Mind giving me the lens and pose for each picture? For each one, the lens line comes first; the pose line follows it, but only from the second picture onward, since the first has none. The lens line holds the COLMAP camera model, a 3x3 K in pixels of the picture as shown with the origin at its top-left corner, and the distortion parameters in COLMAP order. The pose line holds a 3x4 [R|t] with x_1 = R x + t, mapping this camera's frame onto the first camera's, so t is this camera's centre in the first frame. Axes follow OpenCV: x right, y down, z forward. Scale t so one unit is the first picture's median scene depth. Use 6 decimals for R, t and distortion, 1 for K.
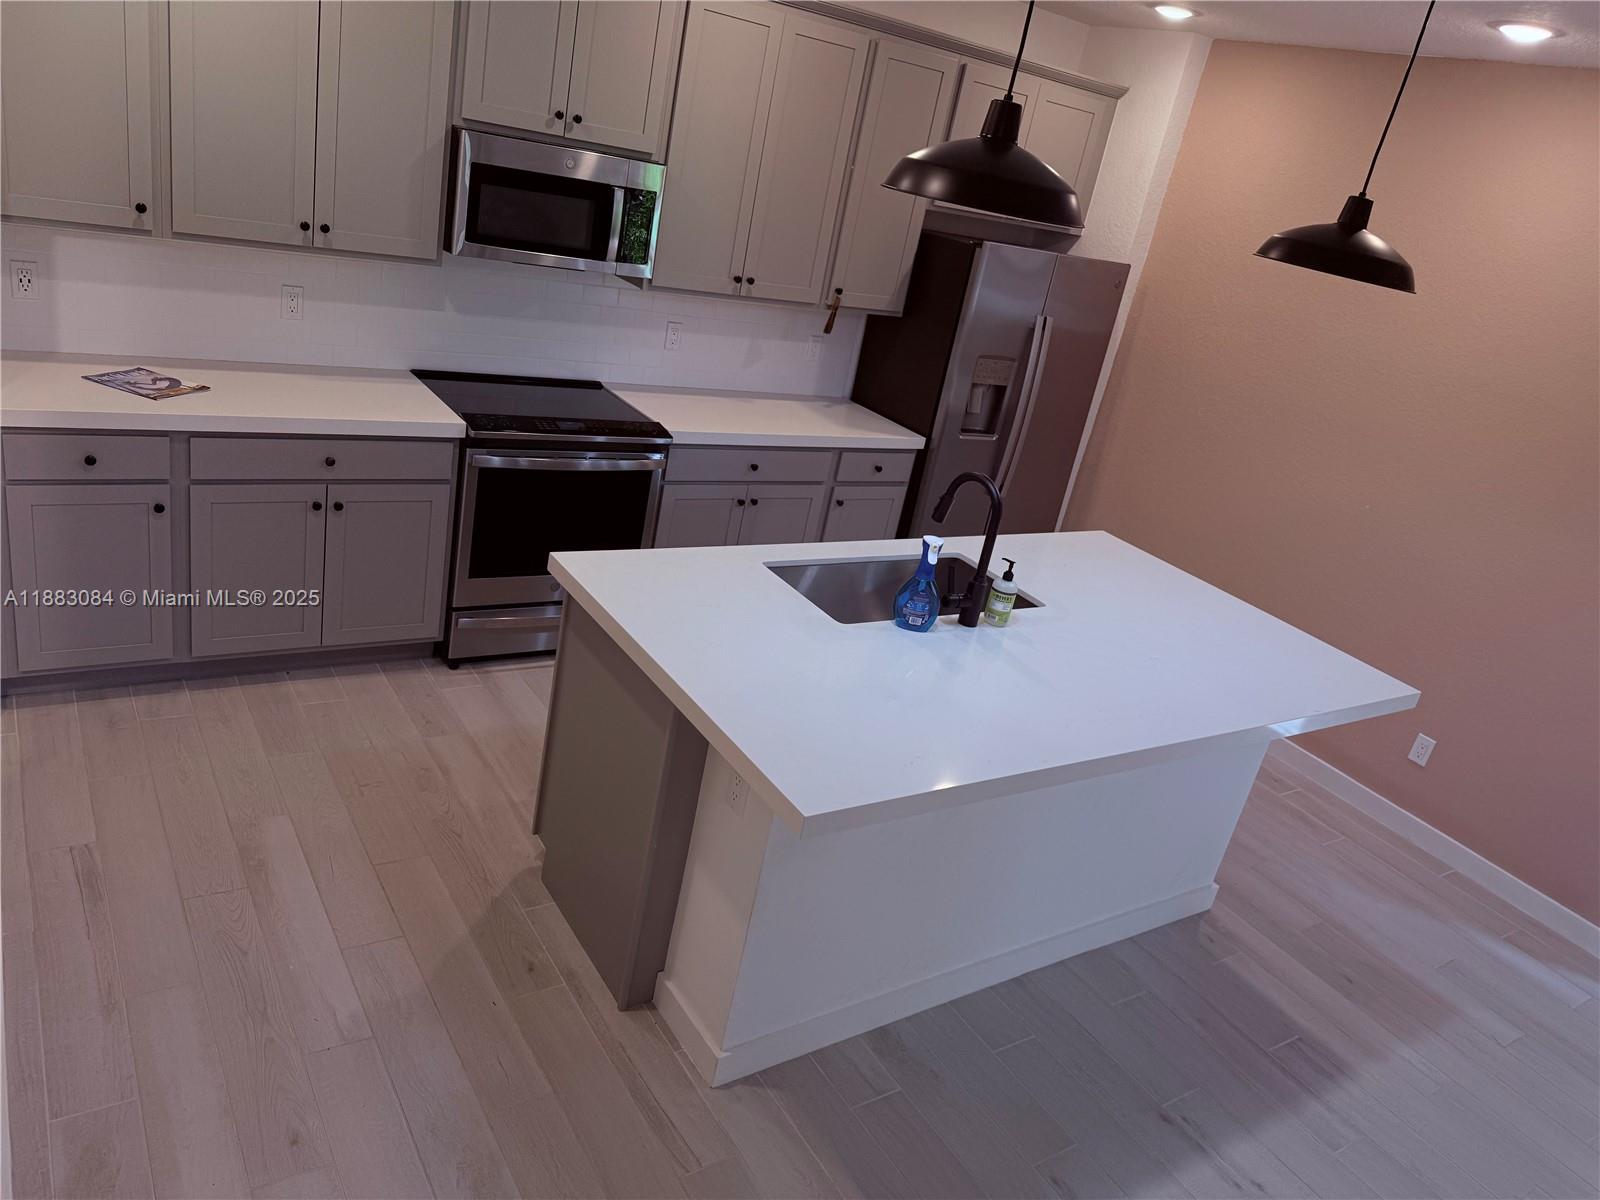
lens RADIAL K [[1136.8, 0, 805.2], [0, 1136.8, 610.4], [0, 0, 1]] dist [0.042256, -0.050964]
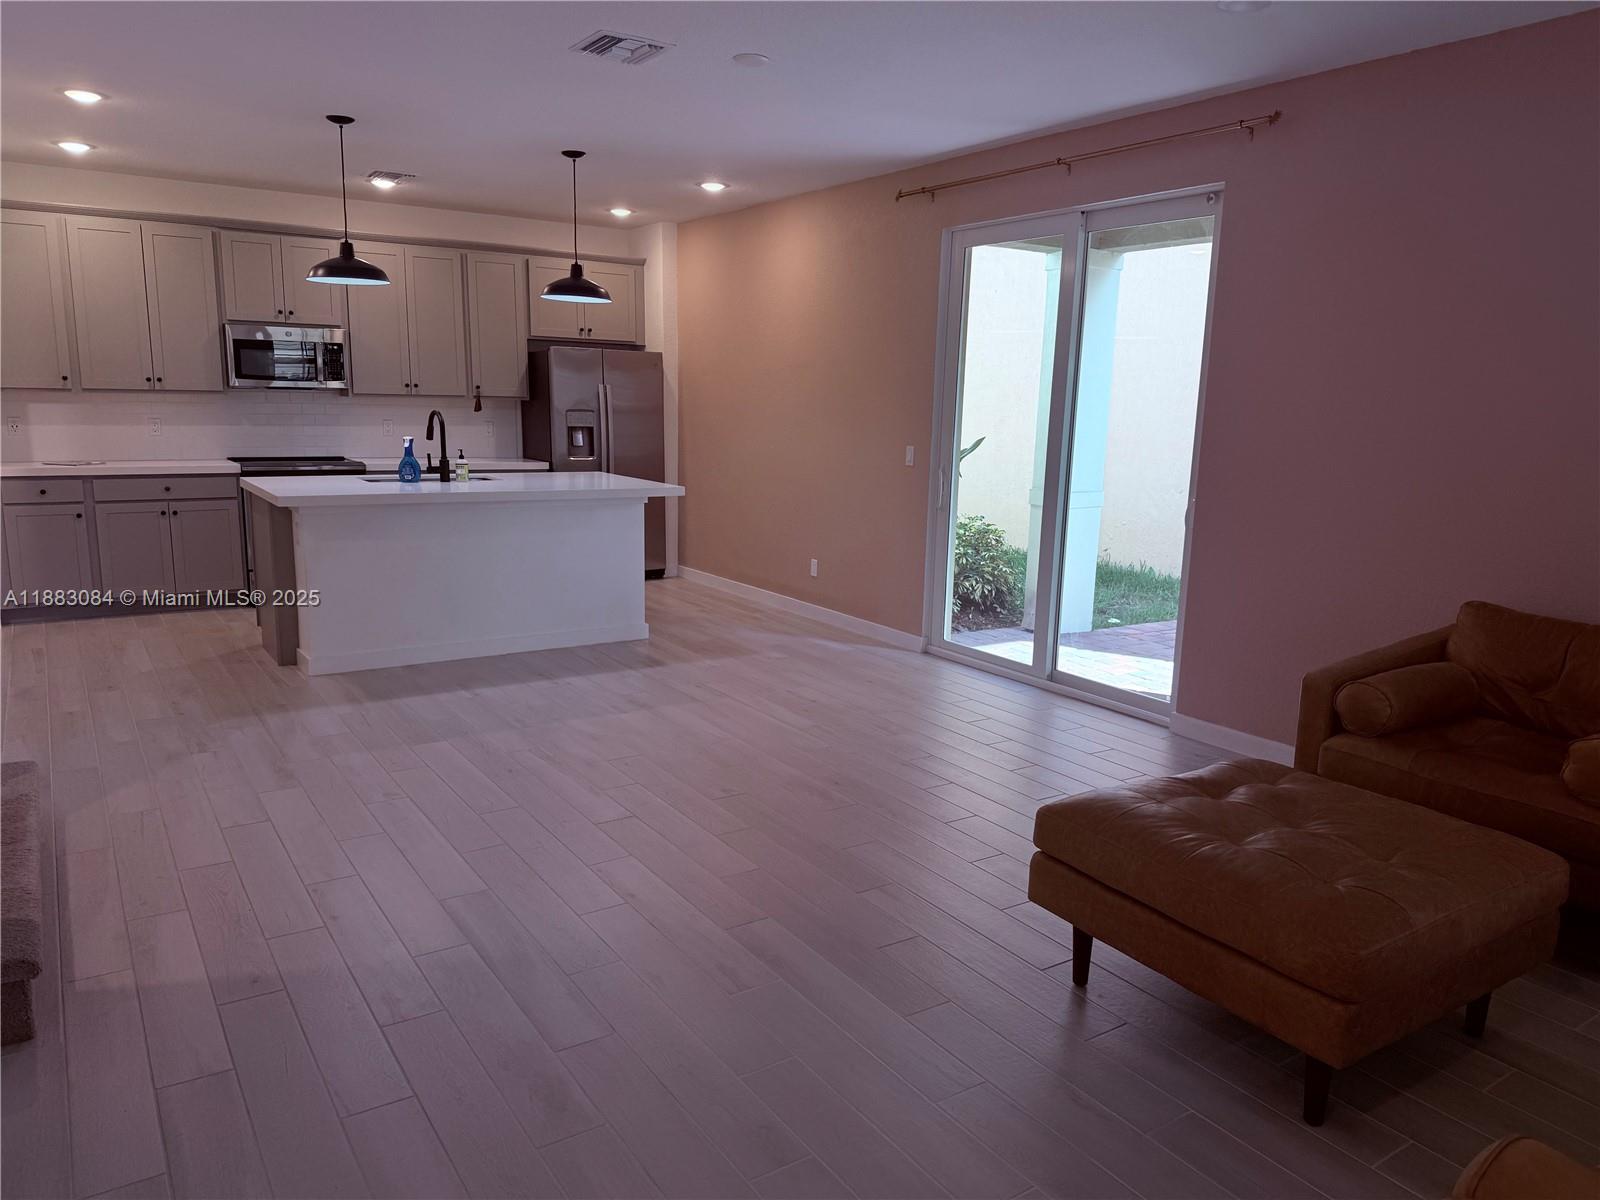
lens RADIAL K [[1136.8, 0, 819.1], [0, 1136.8, 622.5], [0, 0, 1]] dist [0.042256, -0.050964]
pose [[0.984935, -0.171292, -0.023705, 0.688644], [0.162968, 0.965306, -0.204026, 0.669975], [0.057831, 0.197089, 0.978678, -0.810460]]
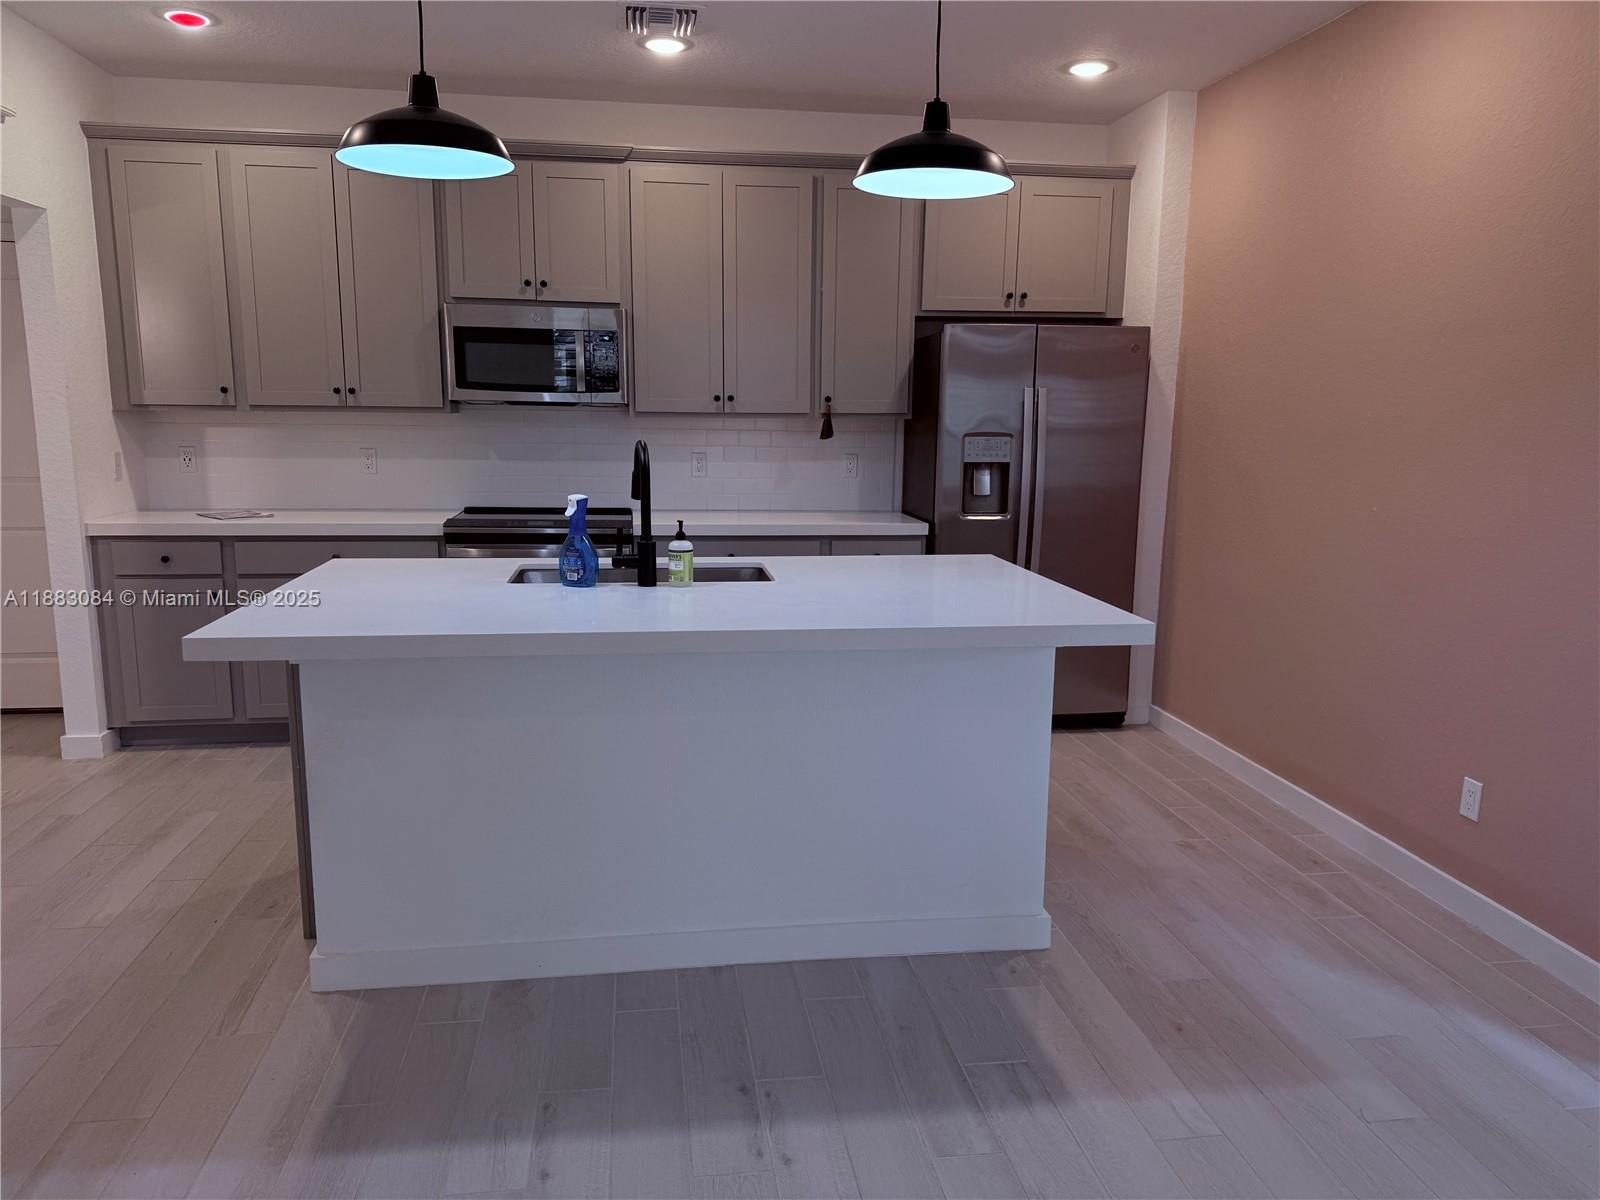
lens RADIAL K [[1136.8, 0, 779.0], [0, 1136.8, 616.1], [0, 0, 1]] dist [0.042256, -0.050964]
pose [[0.884144, -0.103141, -0.455687, 0.592751], [-0.019173, 0.966498, -0.255959, 0.248248], [0.466820, 0.235041, 0.852546, 0.155579]]
